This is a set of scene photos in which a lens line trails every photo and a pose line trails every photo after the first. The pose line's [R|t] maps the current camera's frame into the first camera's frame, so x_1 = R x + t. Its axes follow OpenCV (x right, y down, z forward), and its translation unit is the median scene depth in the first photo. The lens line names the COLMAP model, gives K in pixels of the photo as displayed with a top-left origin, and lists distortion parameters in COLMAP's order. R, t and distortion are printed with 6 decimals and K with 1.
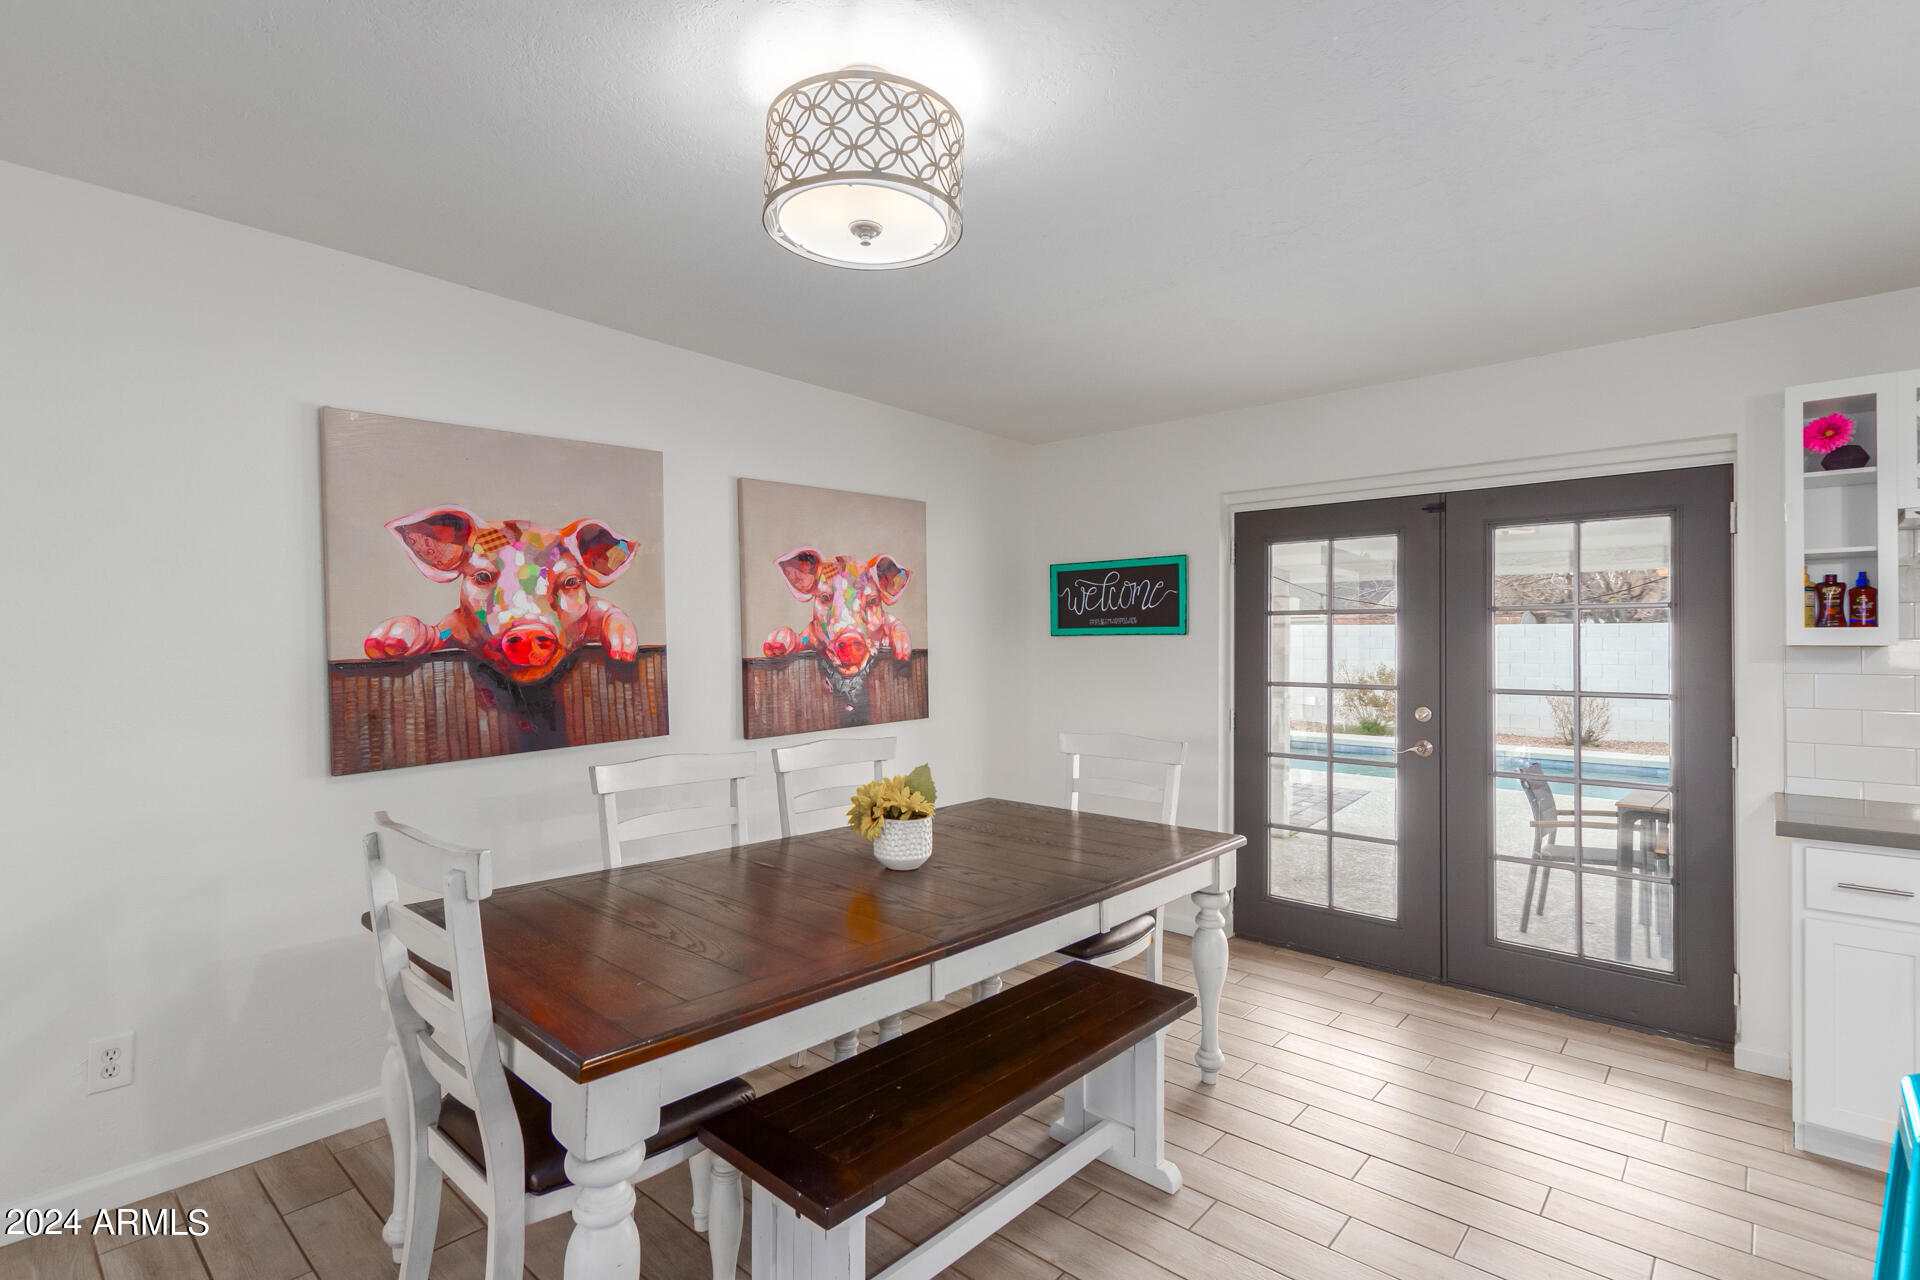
lens RADIAL K [[912.4, 0, 952.2], [0, 912.4, 638.5], [0, 0, 1]] dist [0.001472, 0.000154]
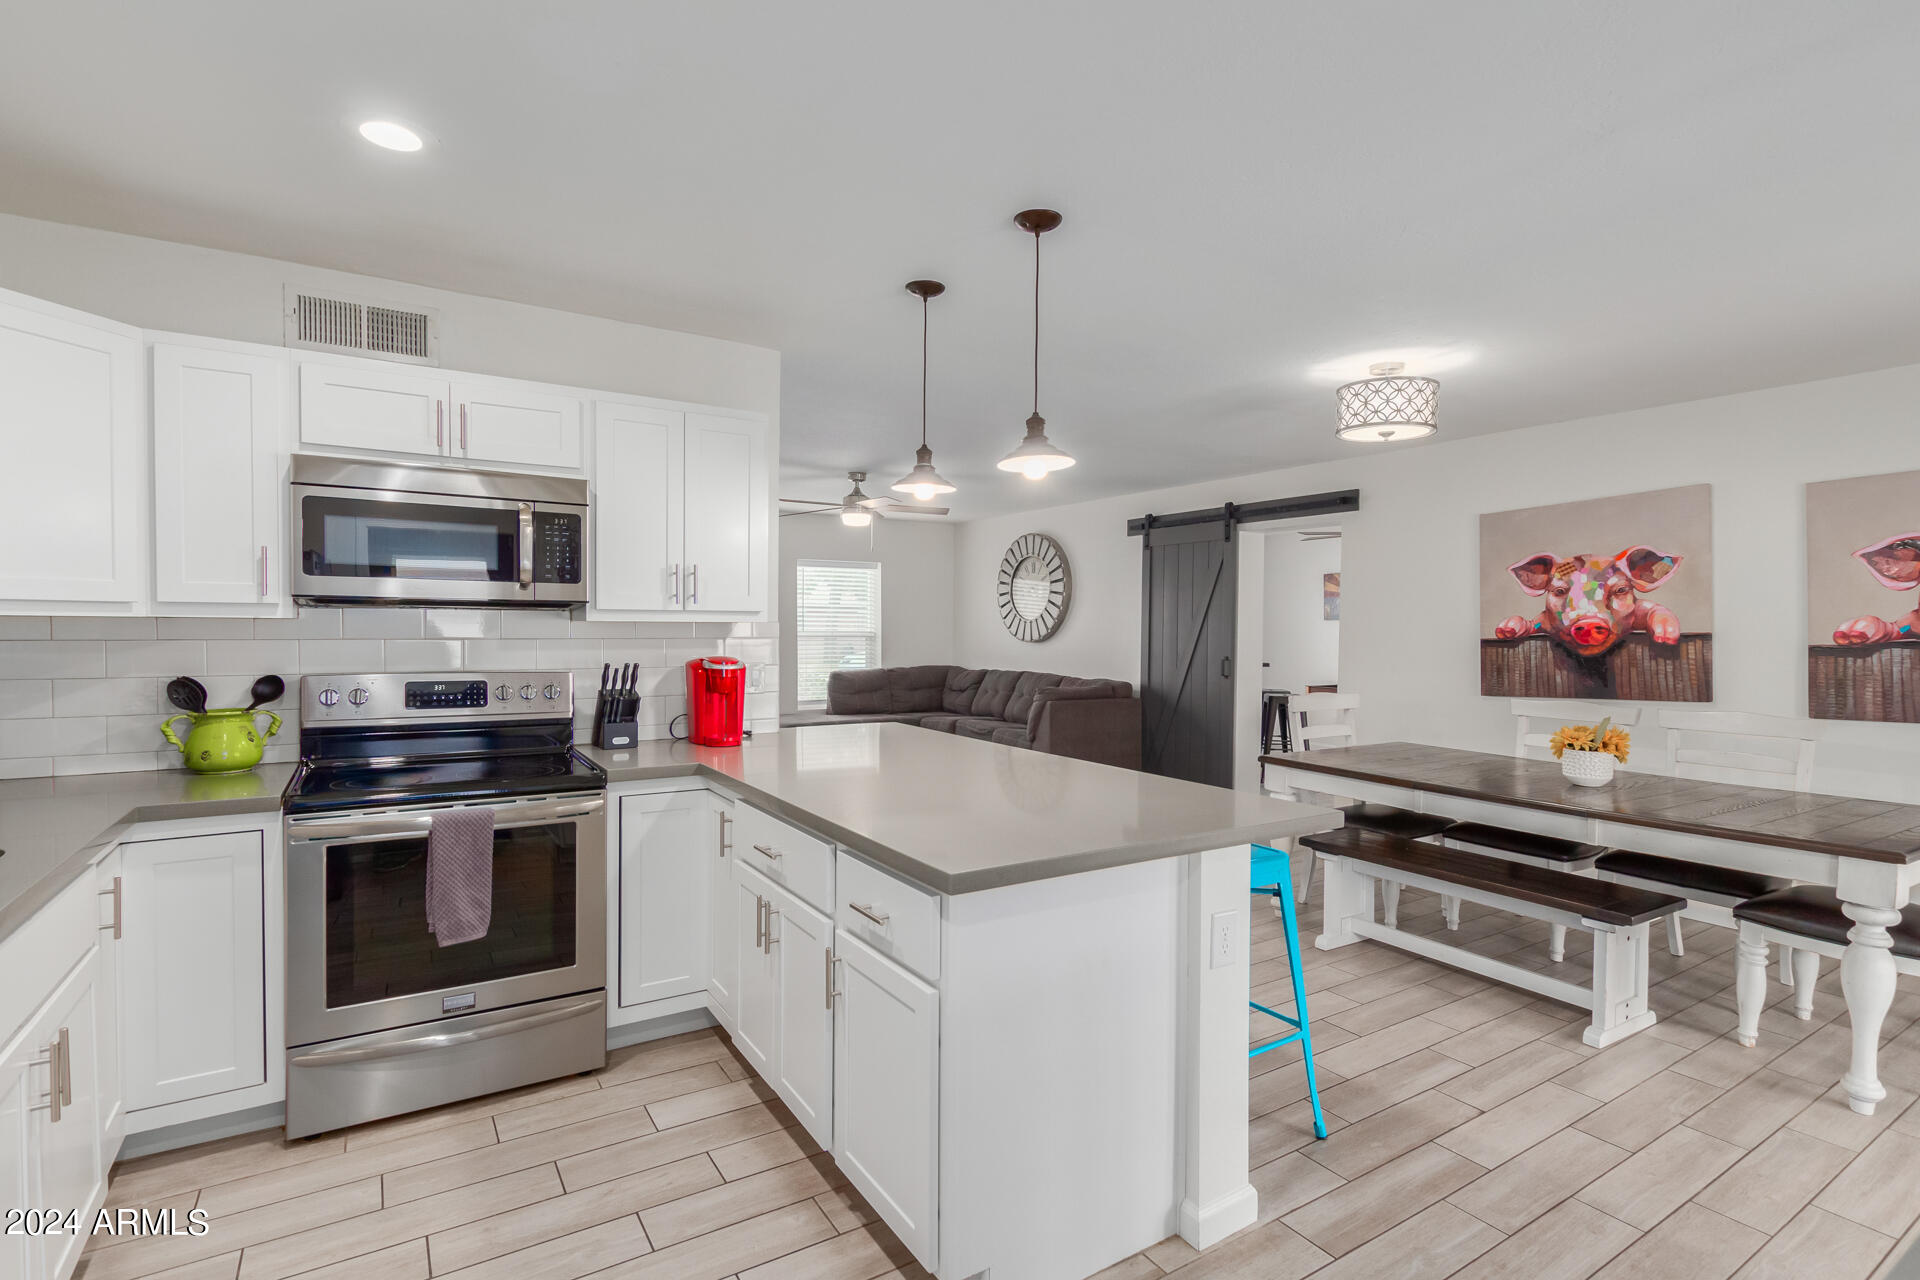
lens RADIAL K [[897.3, 0, 956.2], [0, 897.3, 647.0], [0, 0, 1]] dist [0.001283, 0.000002]
pose [[-0.266588, 0.014087, -0.963708, 1.280211], [-0.004996, 0.999860, 0.015998, 0.013293], [0.963798, 0.009080, -0.266481, 0.333581]]
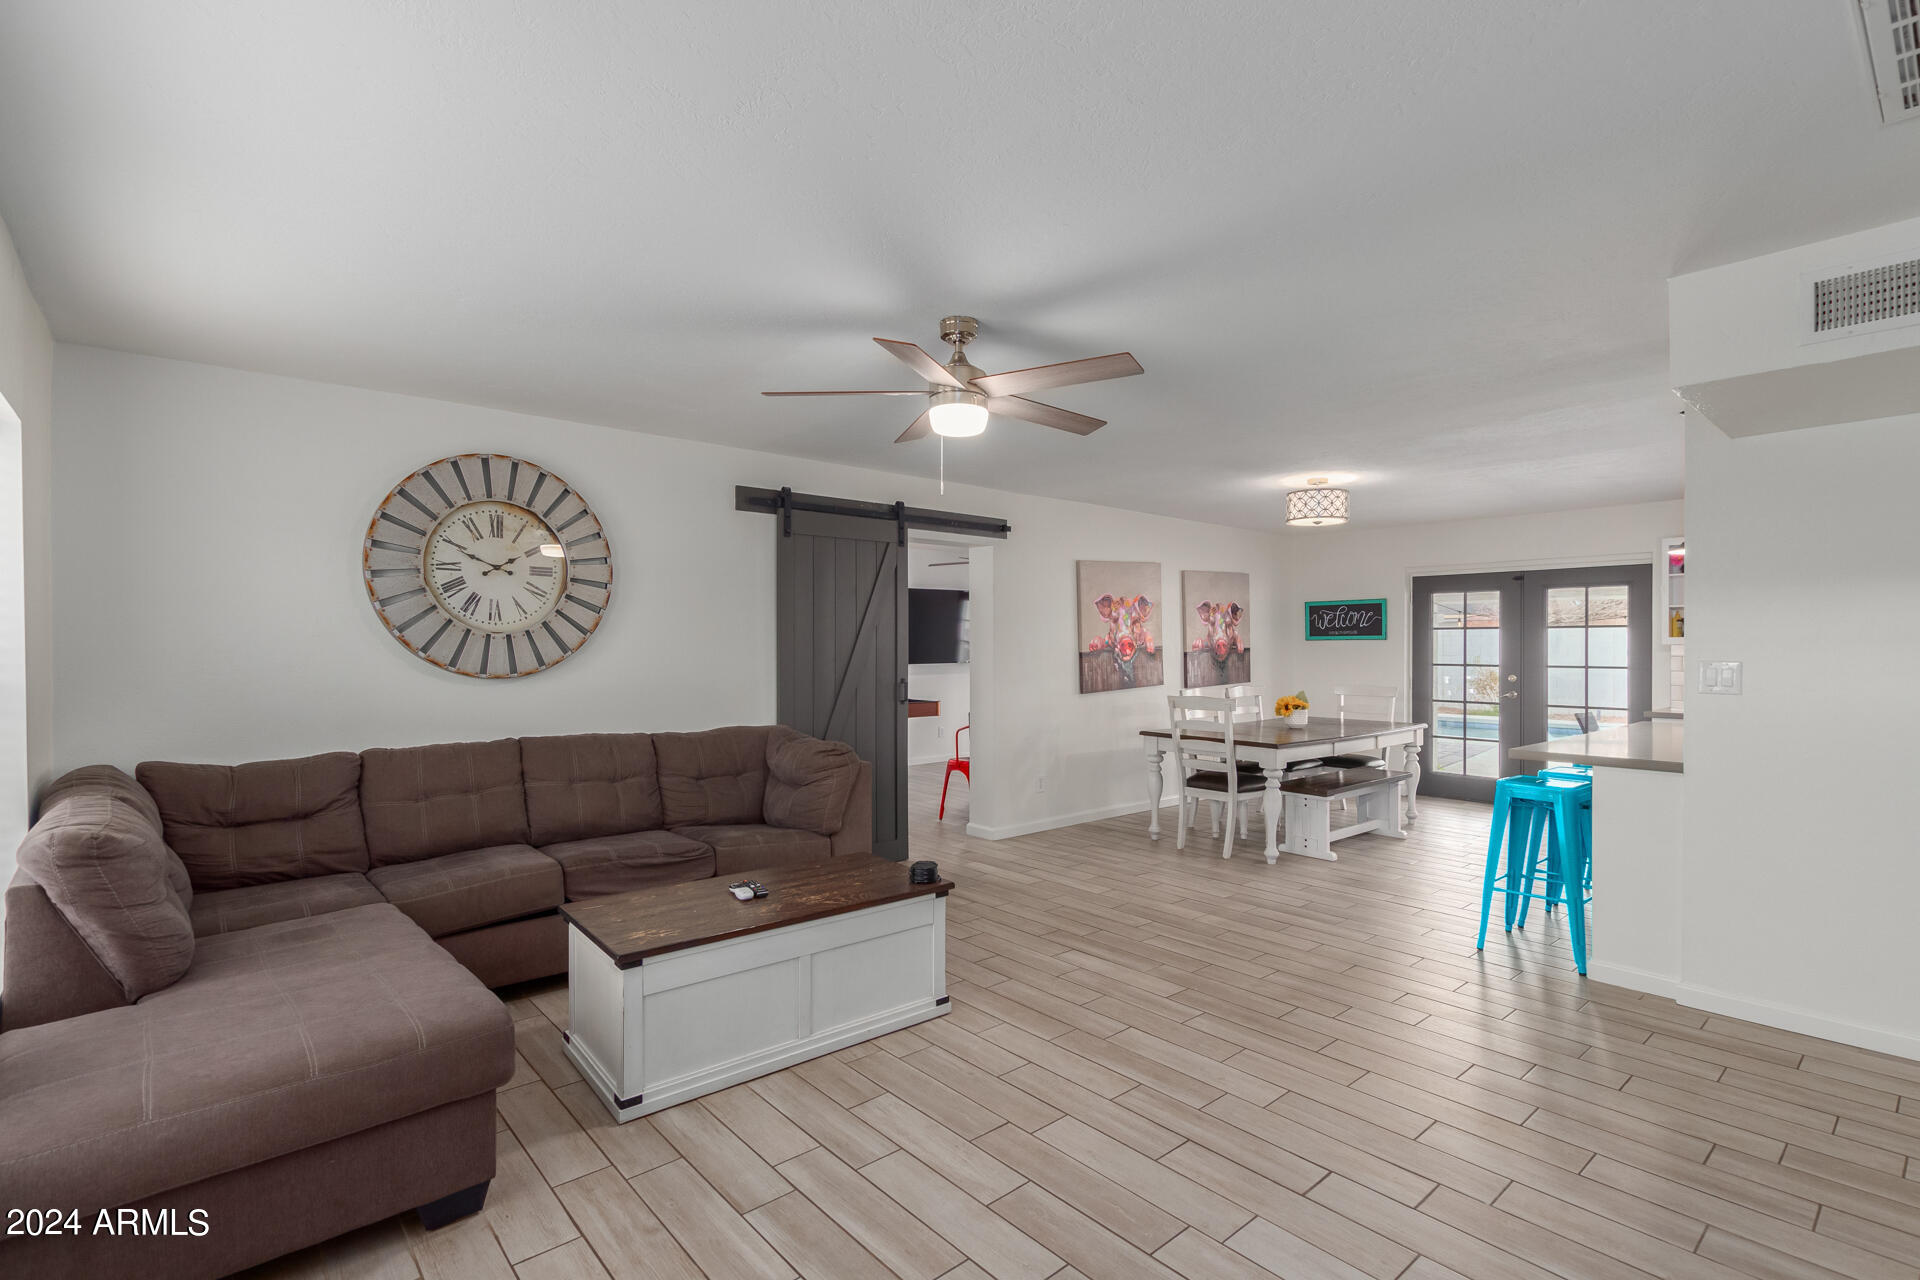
lens RADIAL K [[897.3, 0, 956.2], [0, 897.3, 647.0], [0, 0, 1]] dist [0.001283, 0.000002]
pose [[0.992390, -0.003644, -0.123083, -0.592438], [0.004717, 0.999953, 0.008424, -0.013017], [0.123046, -0.008941, 0.992361, -1.436987]]
